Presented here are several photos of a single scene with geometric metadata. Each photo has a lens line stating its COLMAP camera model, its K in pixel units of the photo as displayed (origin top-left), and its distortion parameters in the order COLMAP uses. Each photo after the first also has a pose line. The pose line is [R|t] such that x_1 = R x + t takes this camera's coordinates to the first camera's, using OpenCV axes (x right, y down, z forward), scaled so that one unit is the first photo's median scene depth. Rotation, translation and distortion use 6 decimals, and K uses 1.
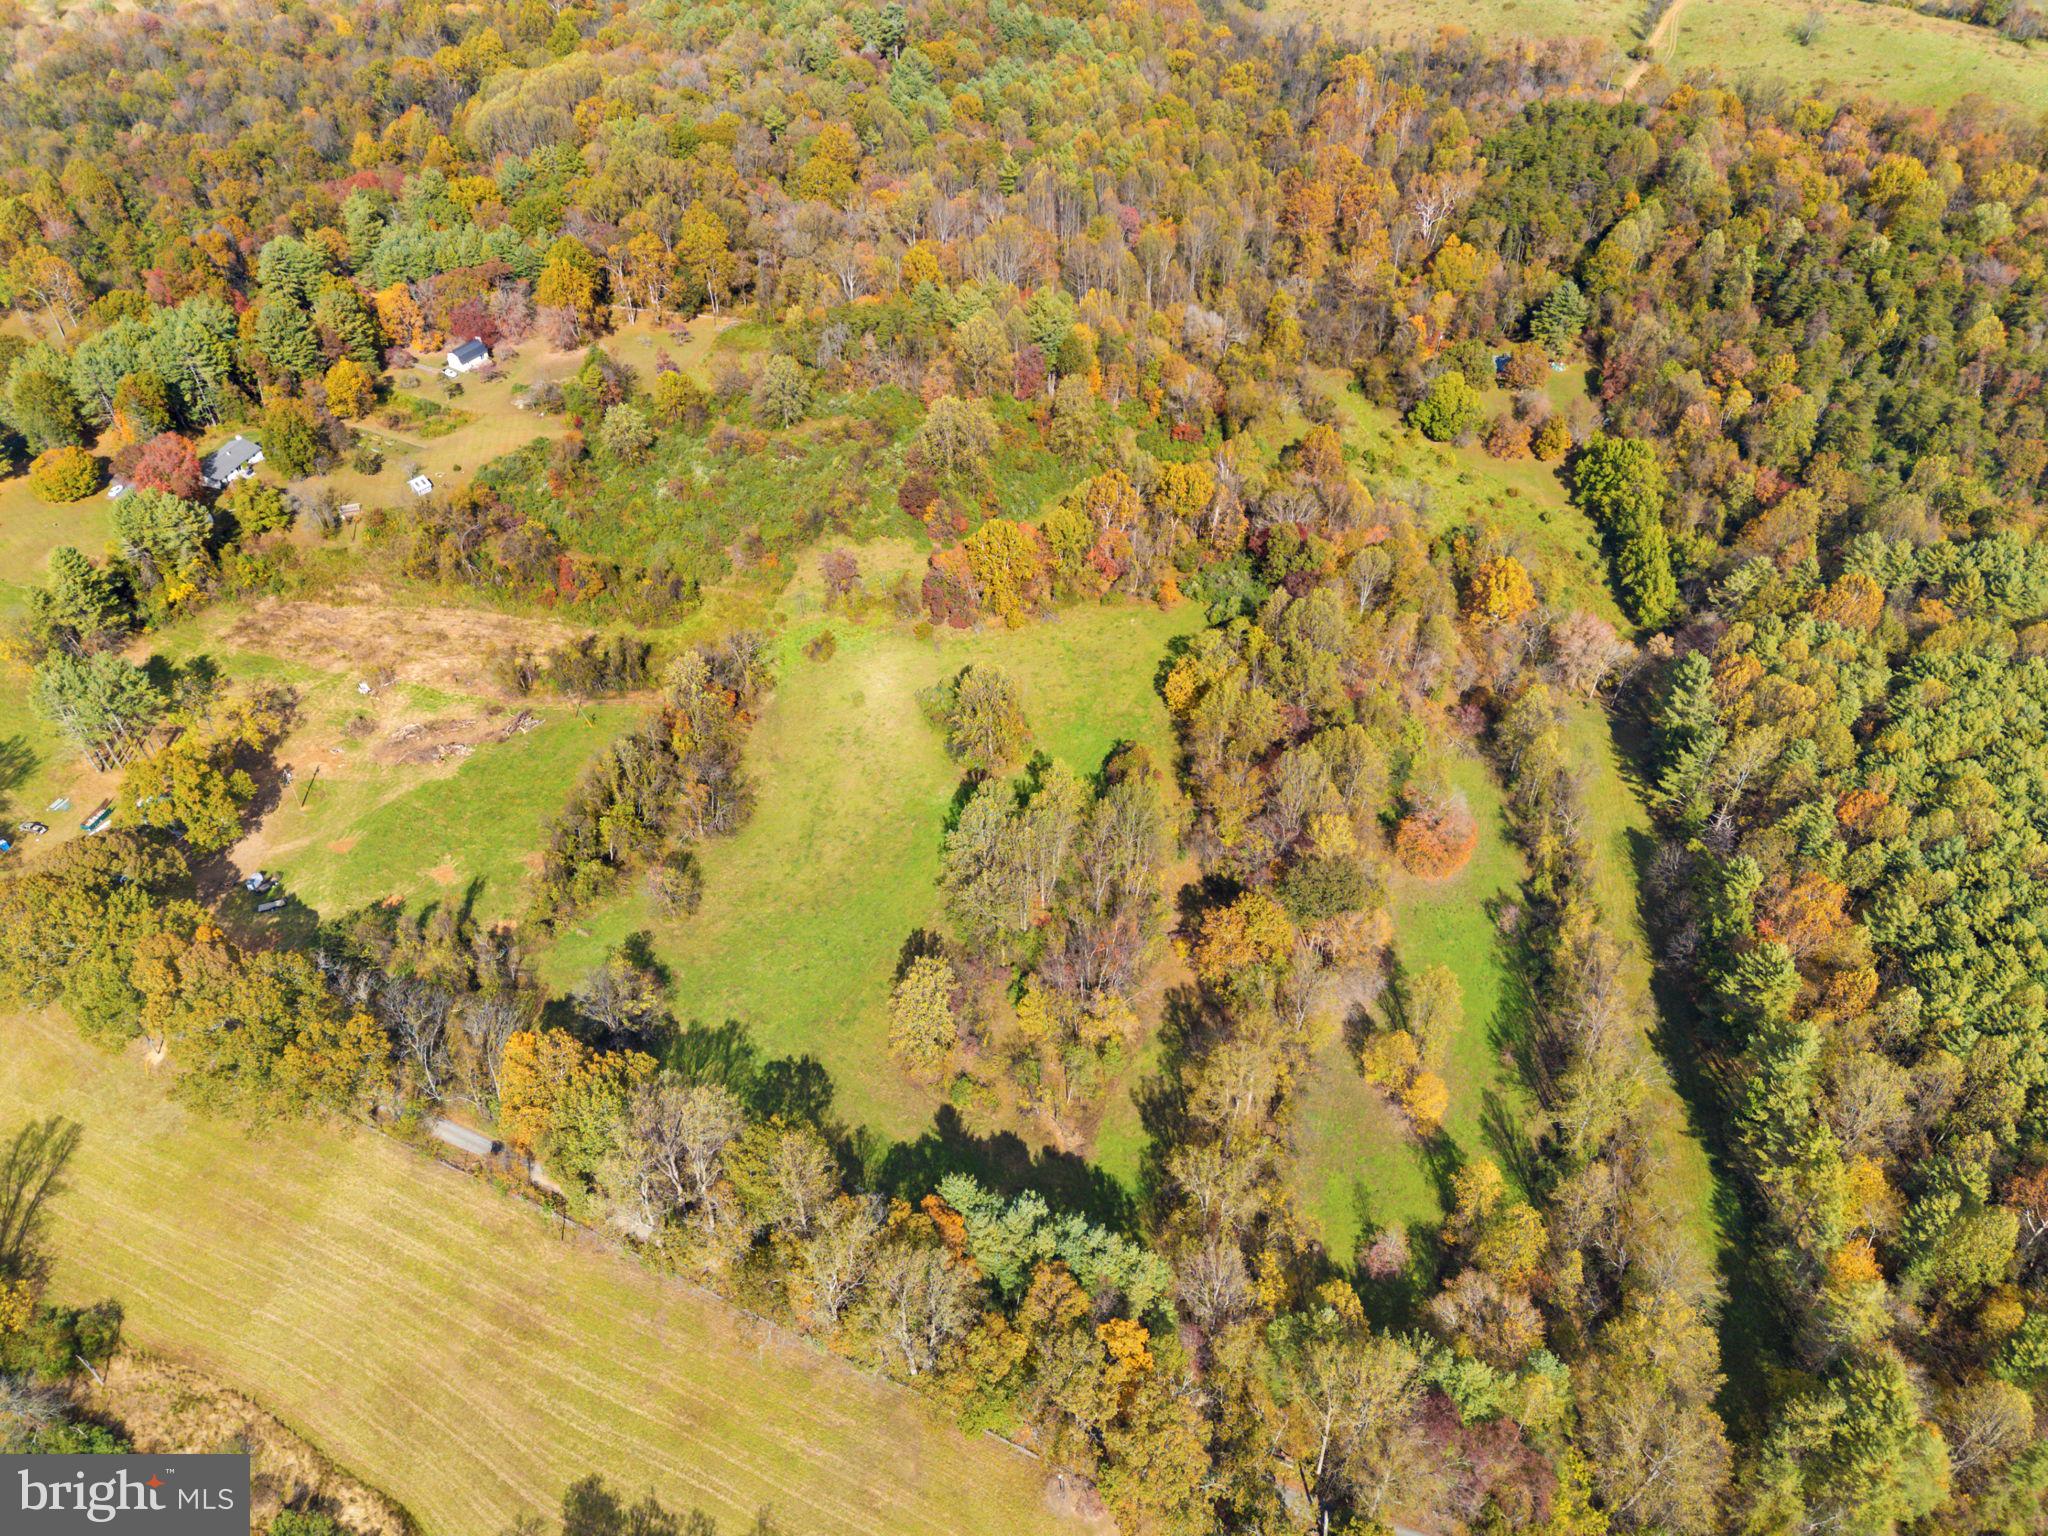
lens RADIAL K [[1500.5, 0, 1024.4], [0, 1500.5, 751.9], [0, 0, 1]] dist [0.073541, -0.074391]
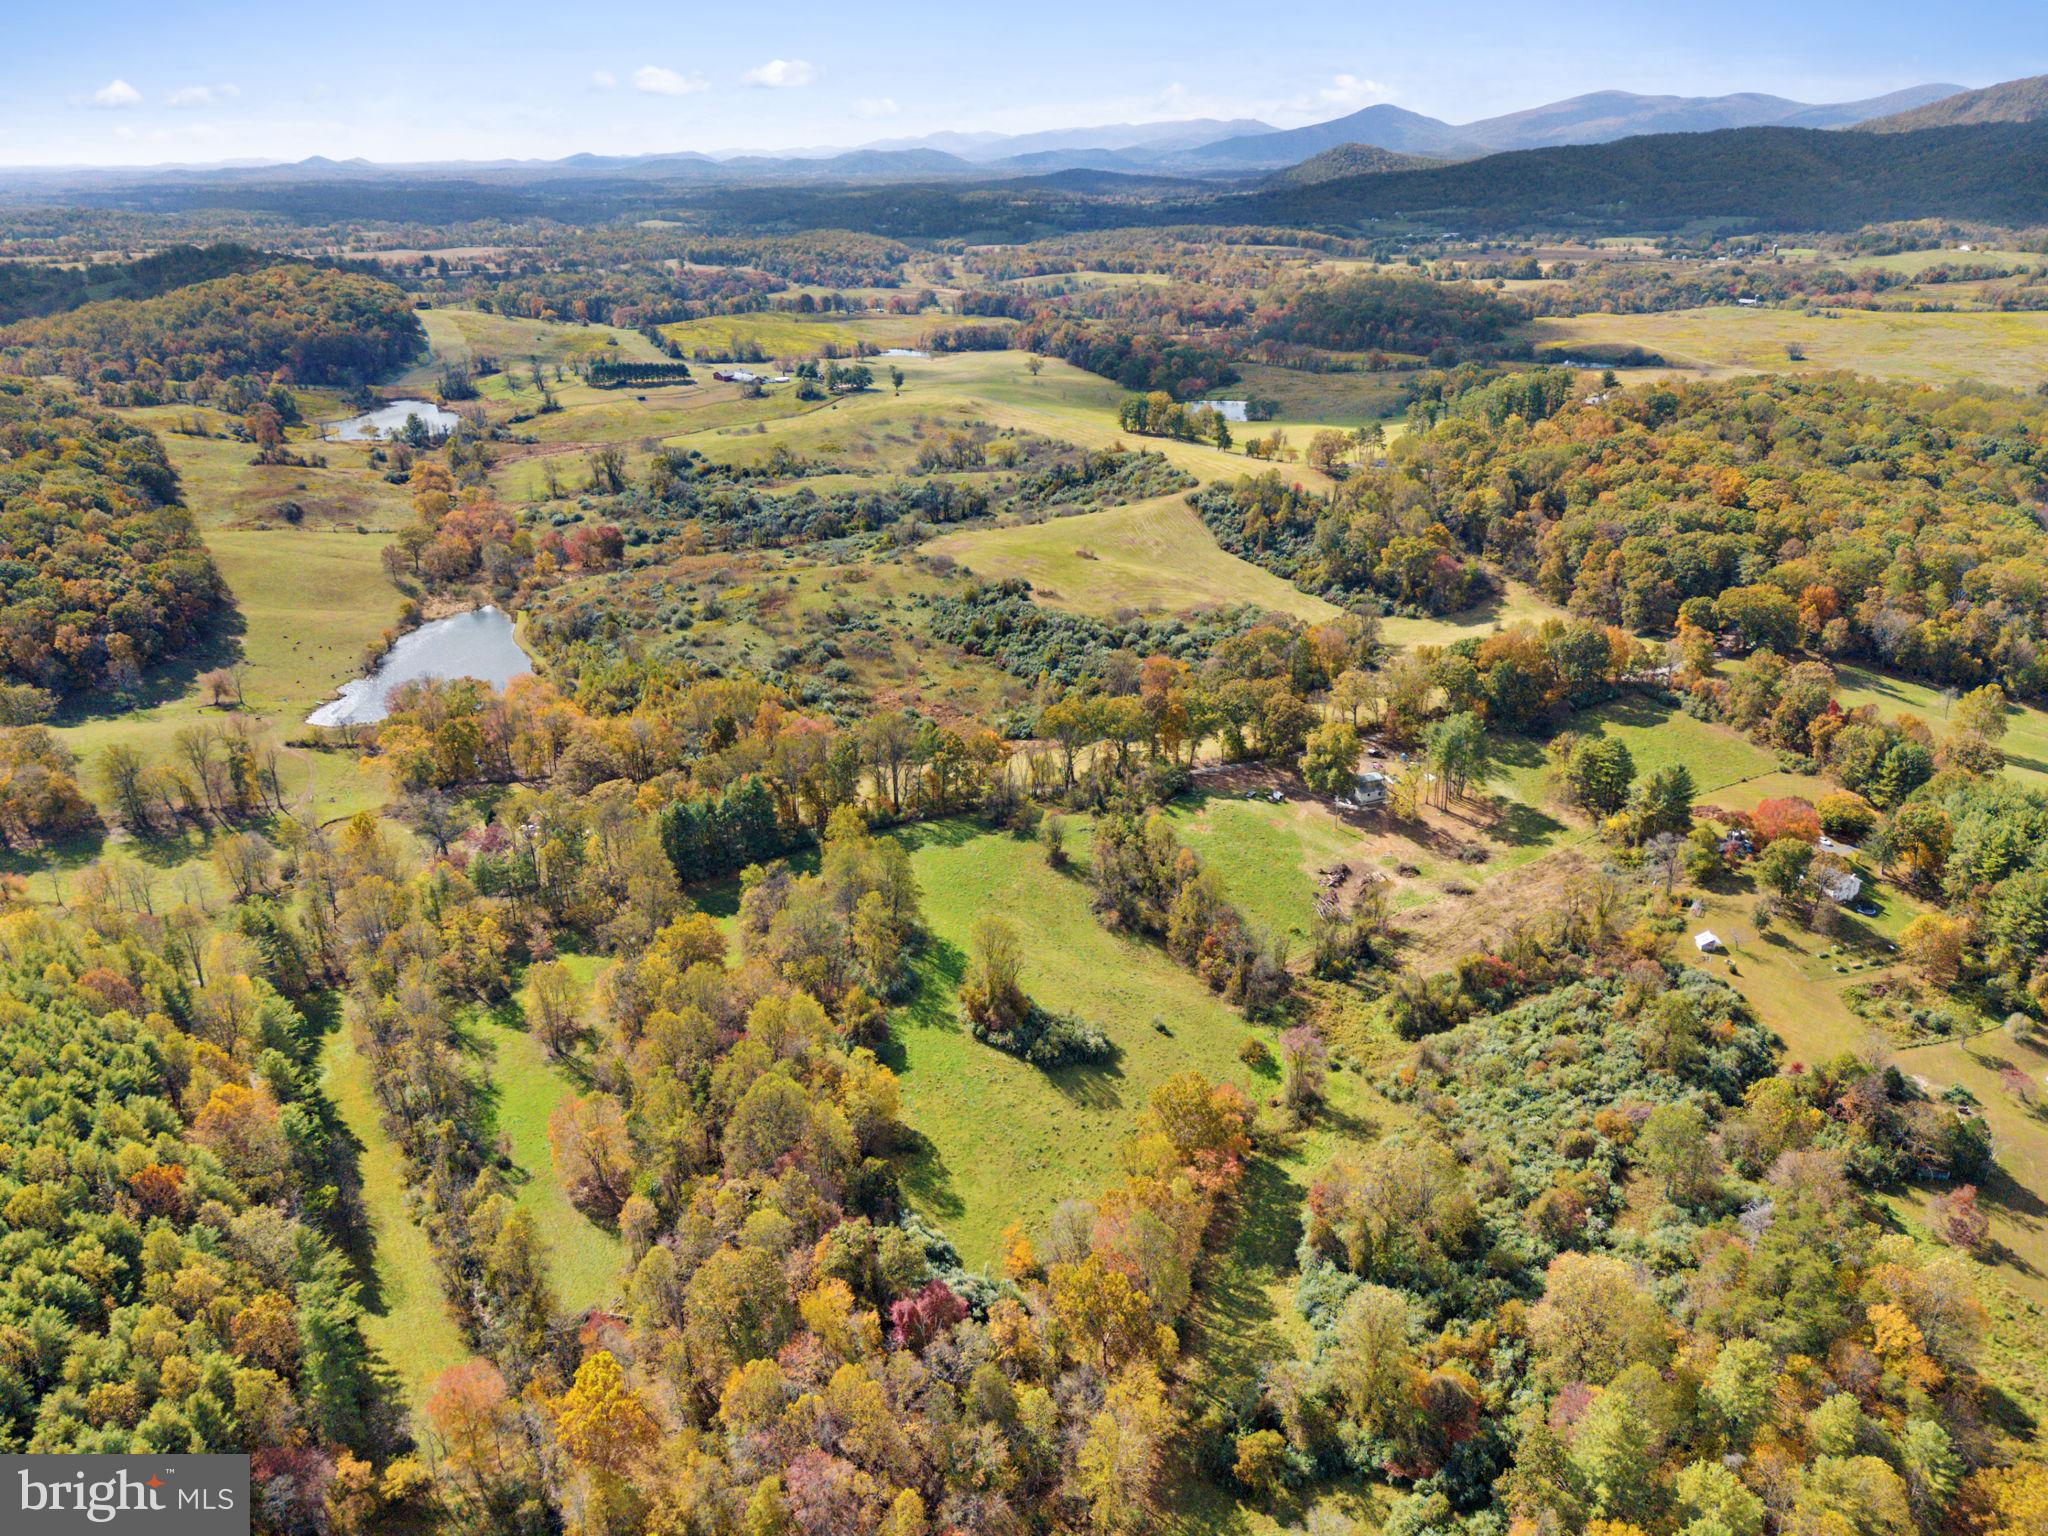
lens RADIAL K [[1500.5, 0, 1017.8], [0, 1500.5, 759.8], [0, 0, 1]] dist [0.073541, -0.074391]
pose [[-0.784964, 0.244517, -0.569248, 0.482502], [-0.411499, 0.481097, 0.774089, -0.840694], [0.463142, 0.841877, -0.277025, 1.030182]]
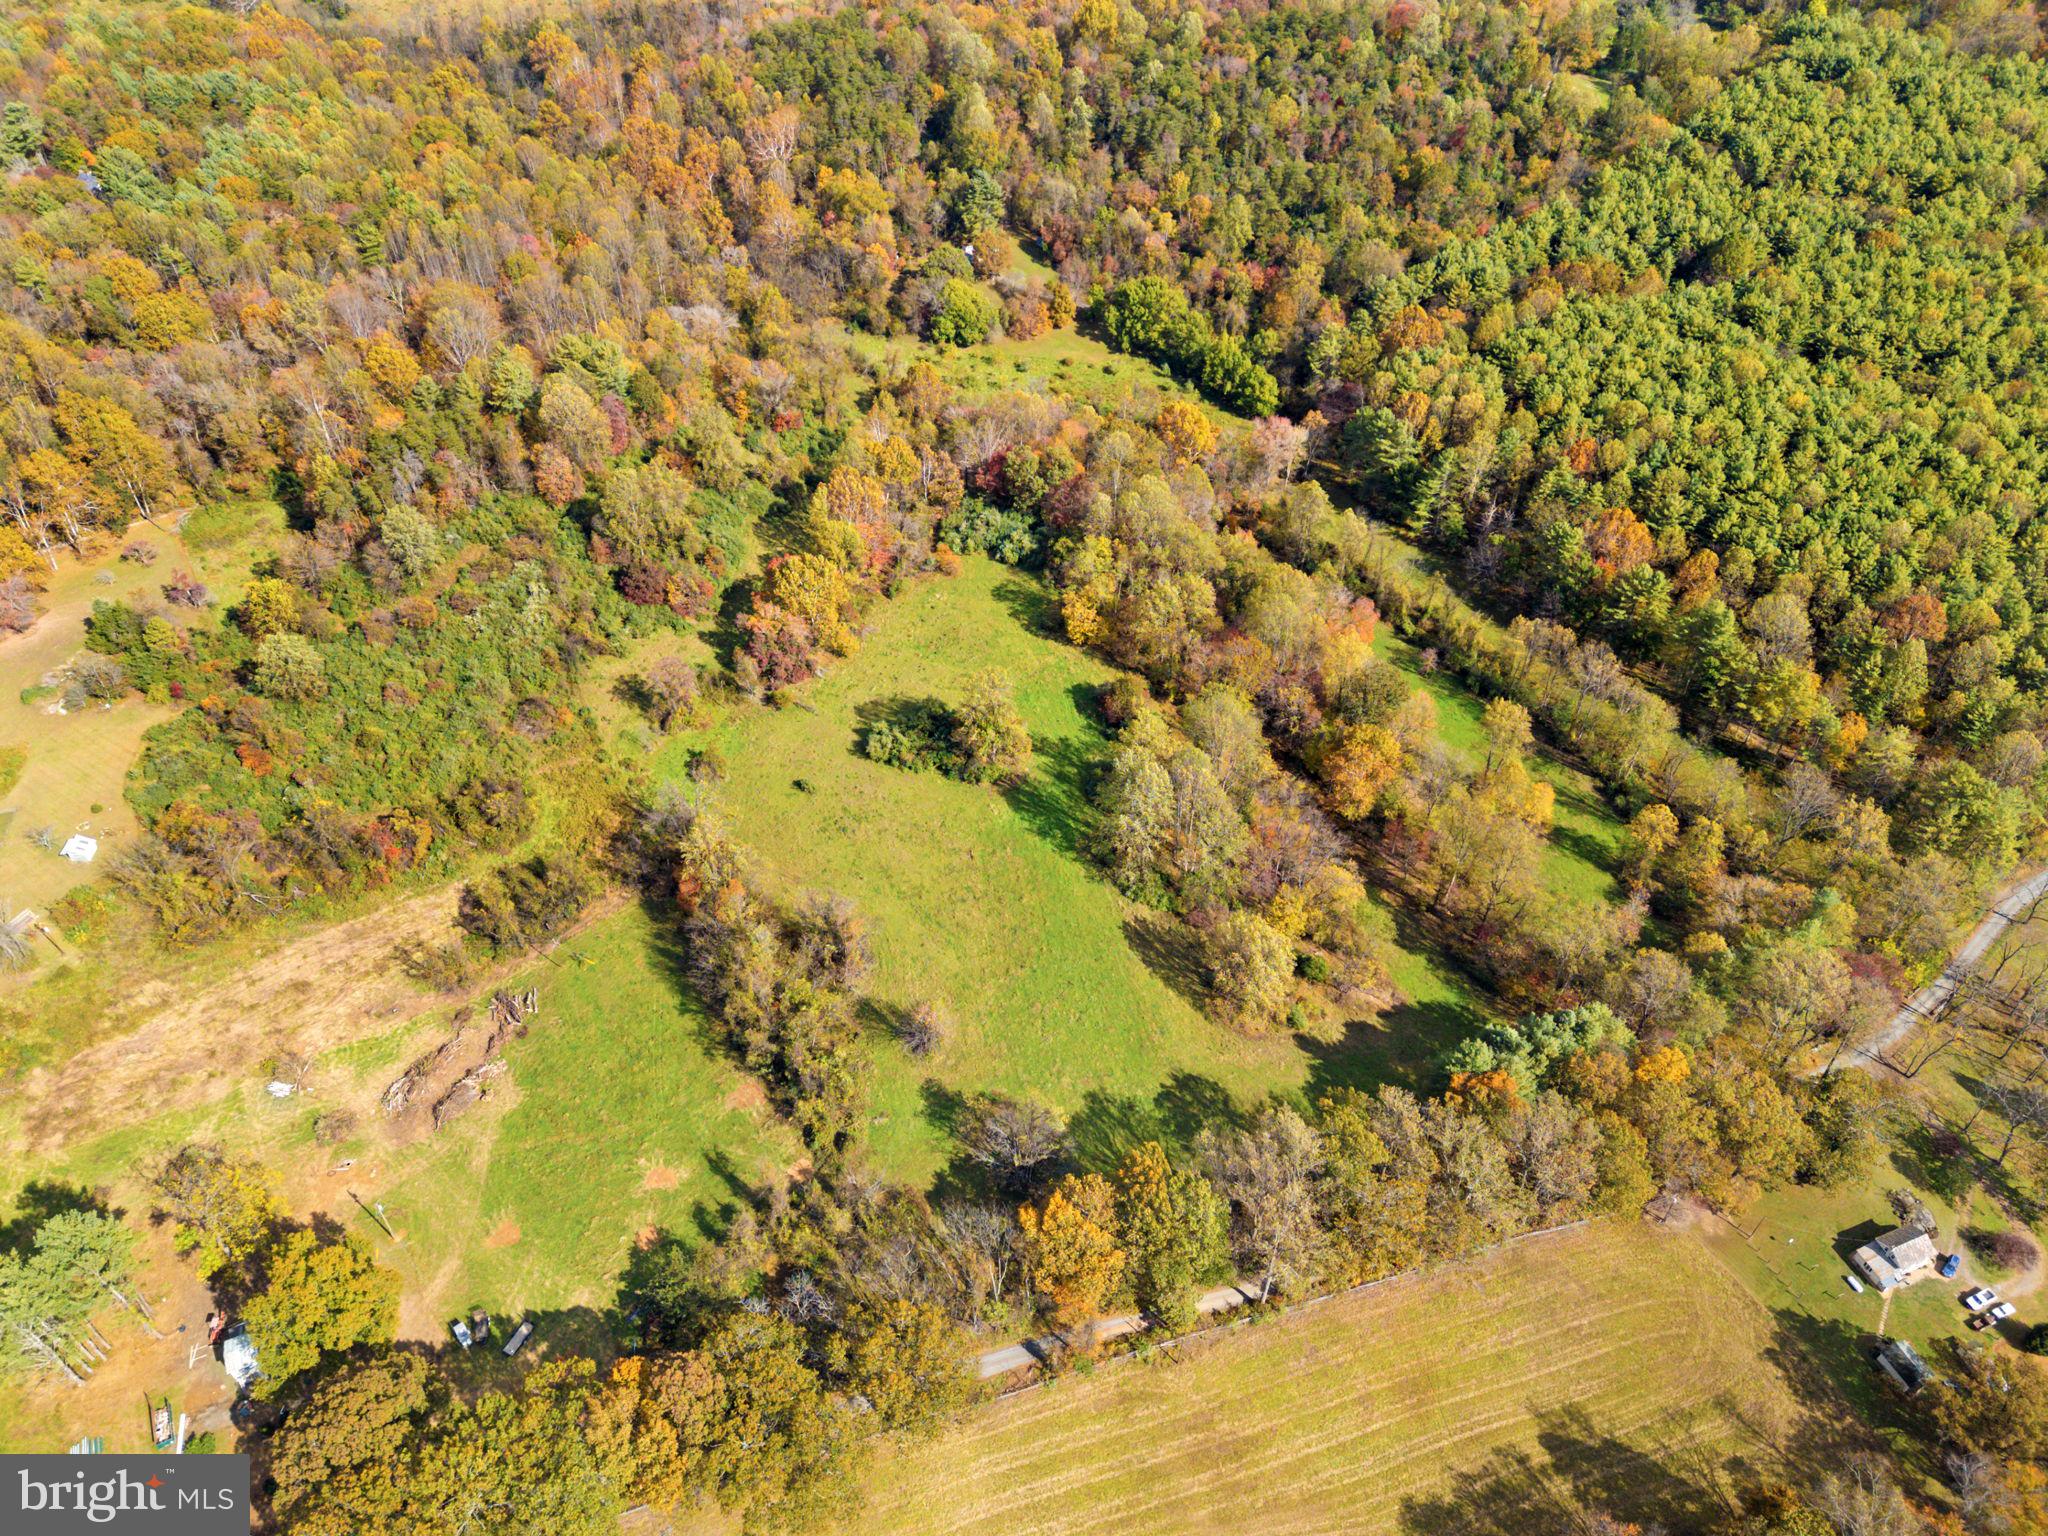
lens RADIAL K [[1500.5, 0, 1021.6], [0, 1500.5, 761.1], [0, 0, 1]] dist [0.073541, -0.074391]
pose [[0.730668, -0.475785, 0.489646, -0.433474], [0.460754, 0.872875, 0.160610, -0.129035], [-0.503815, 0.108254, 0.857002, 0.137660]]
